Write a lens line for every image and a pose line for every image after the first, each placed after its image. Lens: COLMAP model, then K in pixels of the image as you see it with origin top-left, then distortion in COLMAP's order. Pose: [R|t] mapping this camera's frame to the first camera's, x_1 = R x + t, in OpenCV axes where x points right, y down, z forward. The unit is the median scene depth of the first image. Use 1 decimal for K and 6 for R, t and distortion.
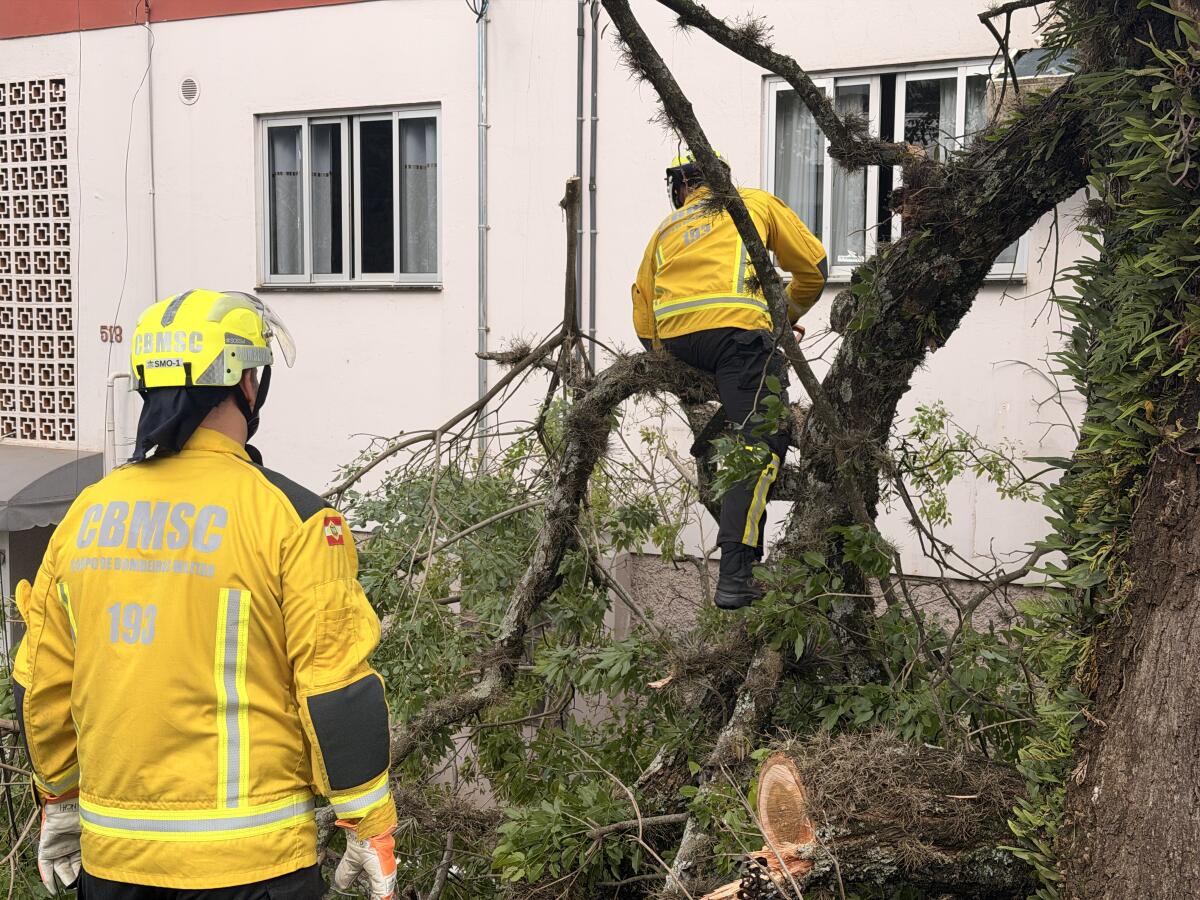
lens RADIAL K [[1669.4, 0, 601.6], [0, 1669.4, 443.5], [0, 0, 1]] dist [0.121909, 0.000000]
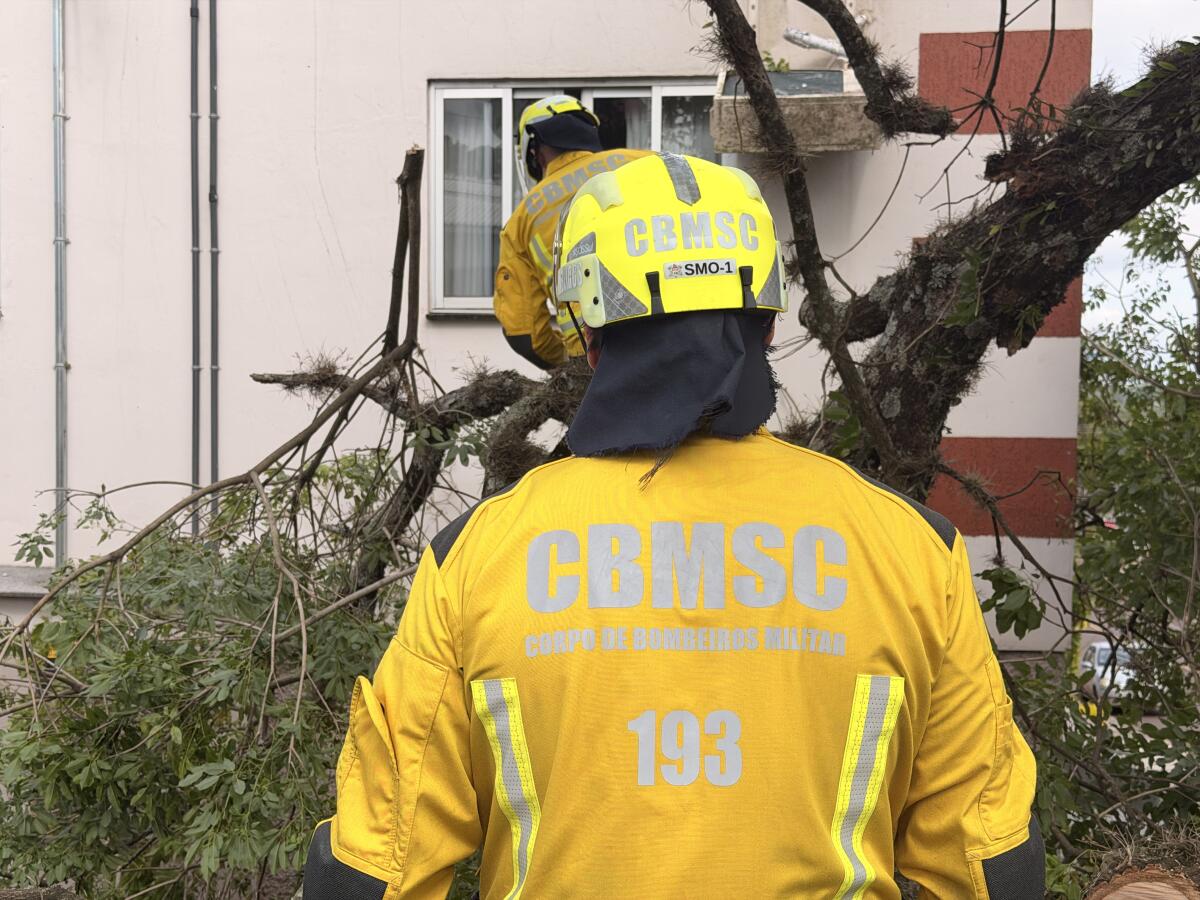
lens RADIAL K [[1669.4, 0, 599.3], [0, 1669.4, 455.1], [0, 0, 1]] dist [0.121909, 0.000000]
pose [[0.926032, -0.005354, 0.377408, -0.325844], [0.019801, 0.999212, -0.034409, 0.020533], [-0.376926, 0.039337, 0.925408, 0.332804]]
